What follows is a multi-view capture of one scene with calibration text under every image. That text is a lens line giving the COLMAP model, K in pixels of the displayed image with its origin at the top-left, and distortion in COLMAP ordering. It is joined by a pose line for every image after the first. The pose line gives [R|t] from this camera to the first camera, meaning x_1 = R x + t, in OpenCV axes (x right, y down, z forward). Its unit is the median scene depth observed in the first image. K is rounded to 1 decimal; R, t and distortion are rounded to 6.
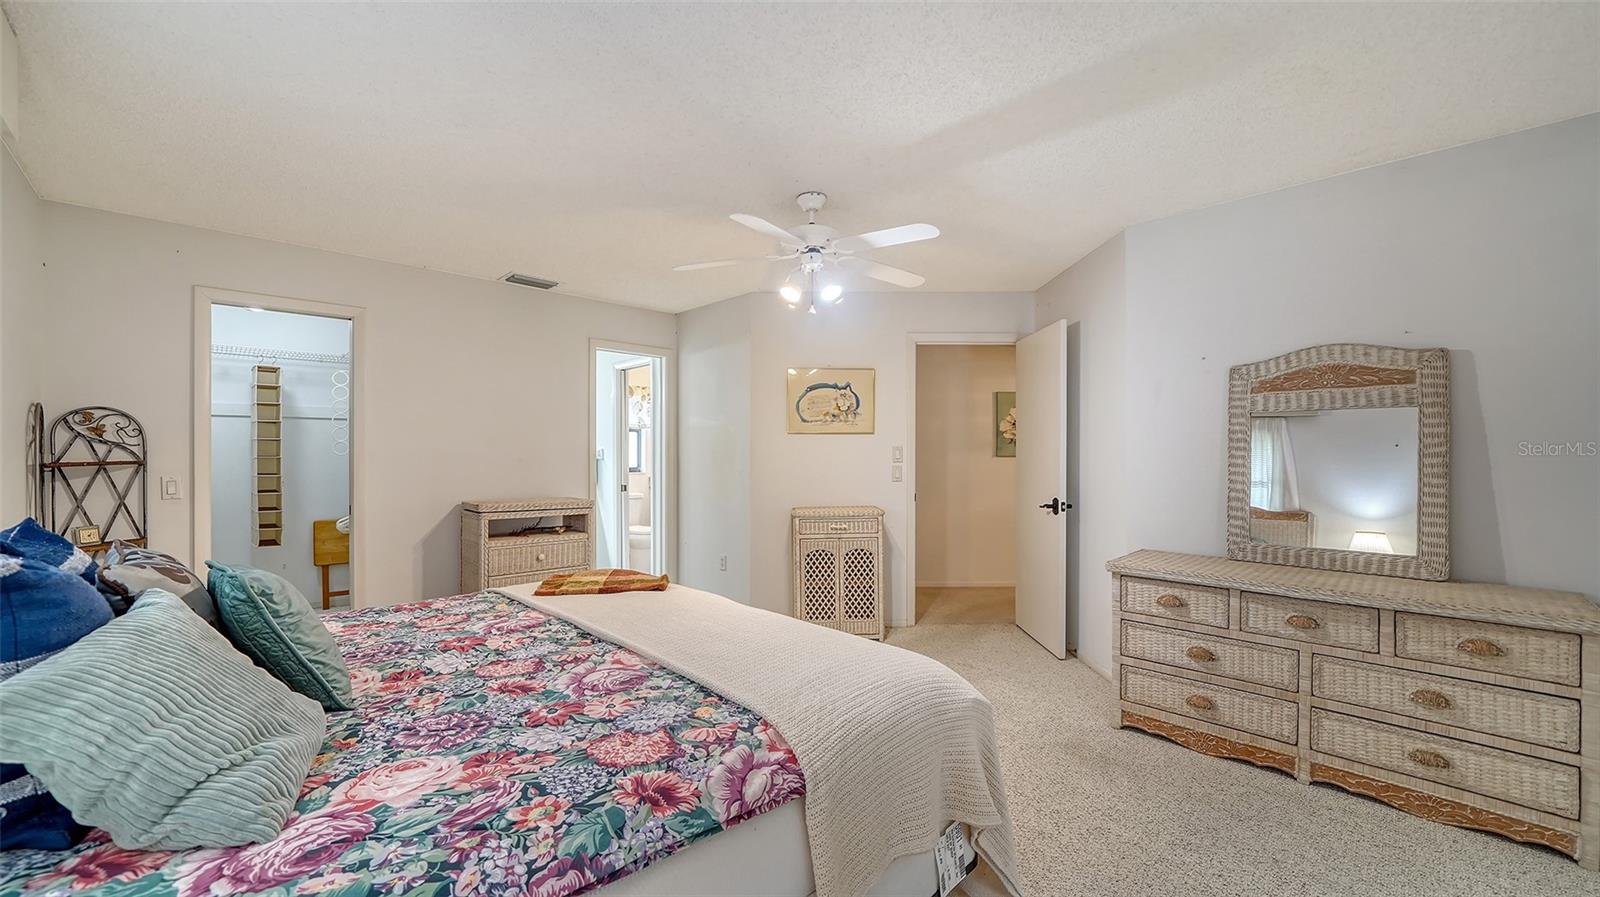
lens RADIAL K [[615.4, 0, 800.0], [0, 615.4, 448.5], [0, 0, 1]] dist [-0.000741, -0.000053]
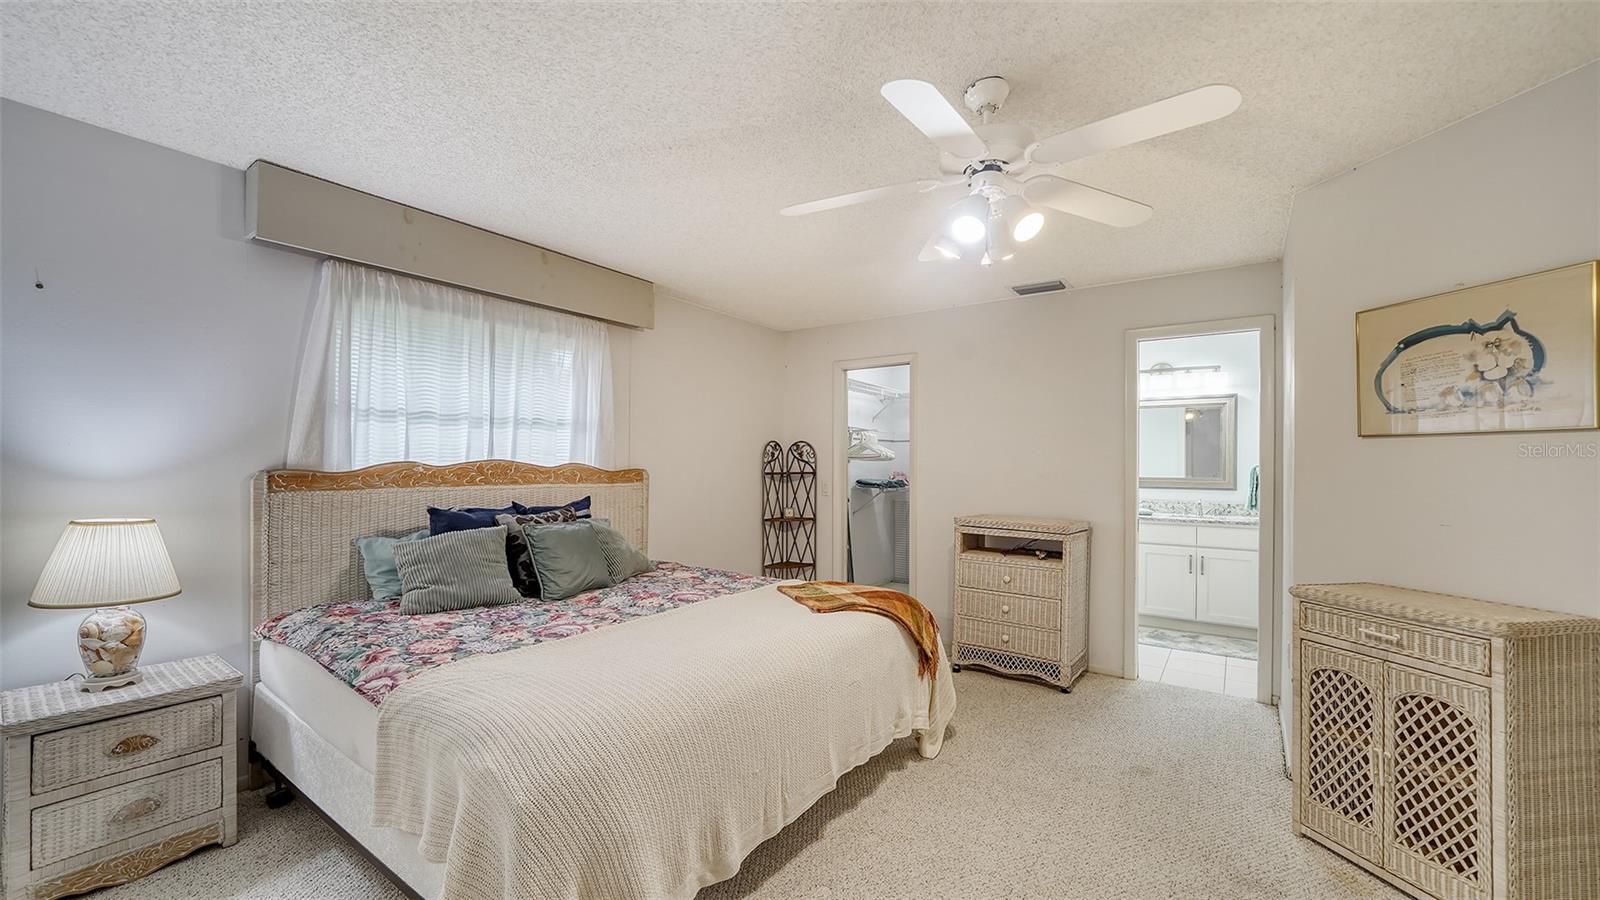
lens RADIAL K [[637.2, 0, 800.0], [0, 637.2, 450.0], [0, 0, 1]] dist [-0.002055, -0.000248]
pose [[0.168115, -0.018889, -0.985586, 0.683456], [0.002600, 0.999821, -0.018718, -0.007870], [0.985764, 0.000584, 0.168134, 0.707459]]
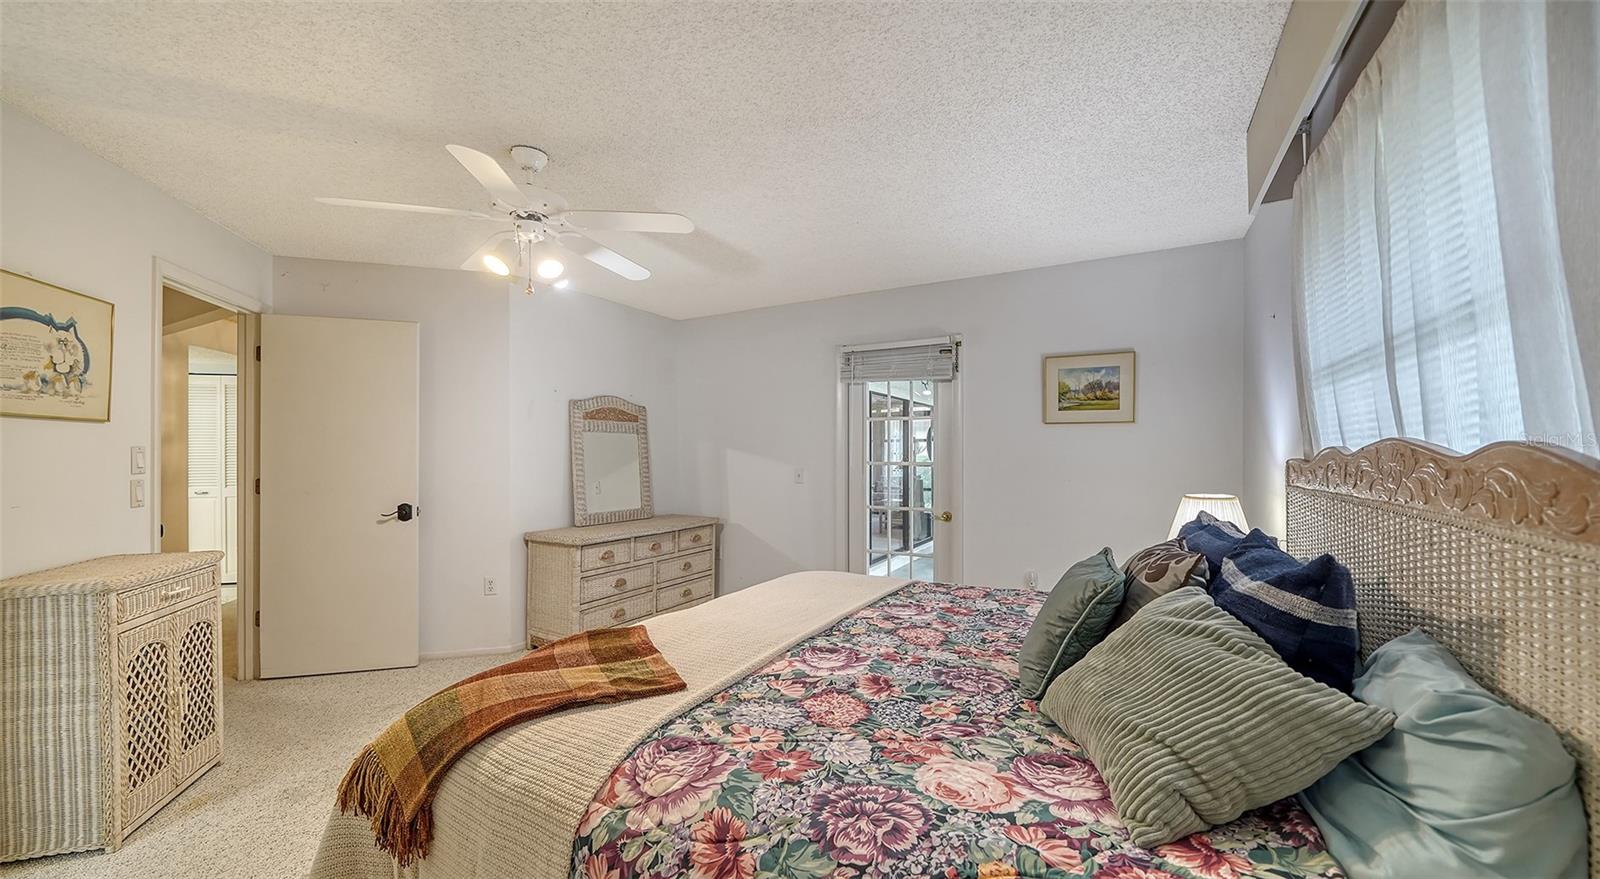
lens RADIAL K [[586.2, 0, 797.8], [0, 586.2, 454.3], [0, 0, 1]] dist [-0.000910, -0.000080]
pose [[-0.260128, 0.001413, 0.965573, -0.865882], [-0.009554, 0.999946, -0.004037, 0.000944], [-0.965527, -0.010275, -0.260100, 0.873336]]
